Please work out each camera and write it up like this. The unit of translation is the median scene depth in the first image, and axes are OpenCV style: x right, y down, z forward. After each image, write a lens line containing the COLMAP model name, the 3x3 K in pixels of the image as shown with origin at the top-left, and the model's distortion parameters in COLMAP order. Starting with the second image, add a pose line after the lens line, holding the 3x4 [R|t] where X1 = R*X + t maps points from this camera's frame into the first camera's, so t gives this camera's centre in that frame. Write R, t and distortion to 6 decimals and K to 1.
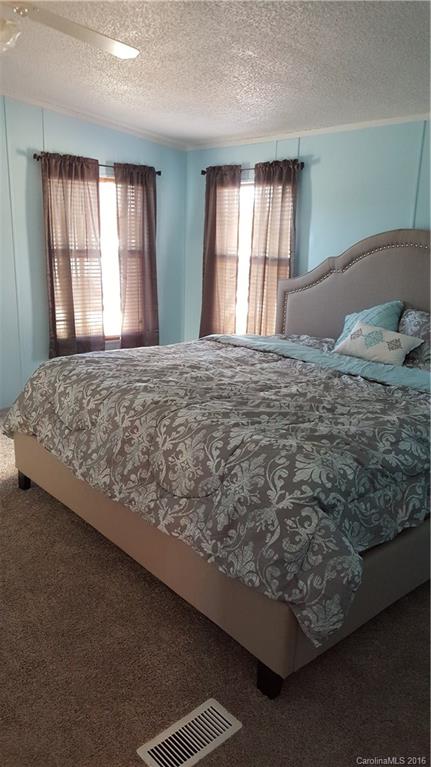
lens RADIAL K [[573.5, 0, 215.5], [0, 573.5, 383.5], [0, 0, 1]] dist [0.159590, -0.201742]
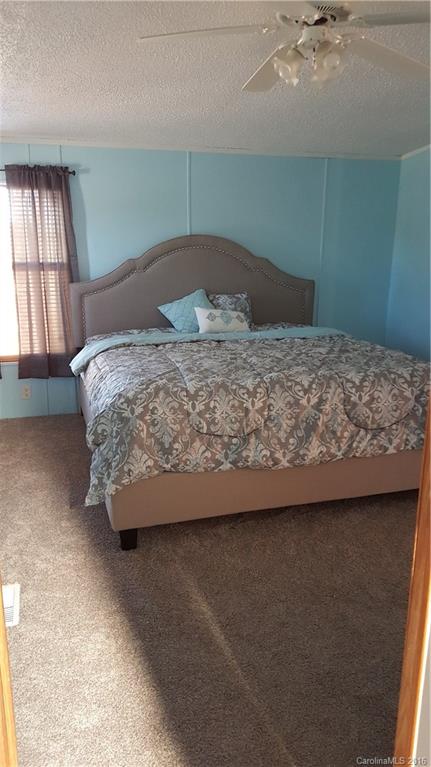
lens RADIAL K [[573.5, 0, 215.5], [0, 573.5, 383.5], [0, 0, 1]] dist [0.159590, -0.201742]
pose [[0.425771, -0.255825, 0.867913, -0.770393], [0.236867, 0.957262, 0.165961, -0.131133], [-0.873277, 0.134918, 0.468171, 0.349320]]
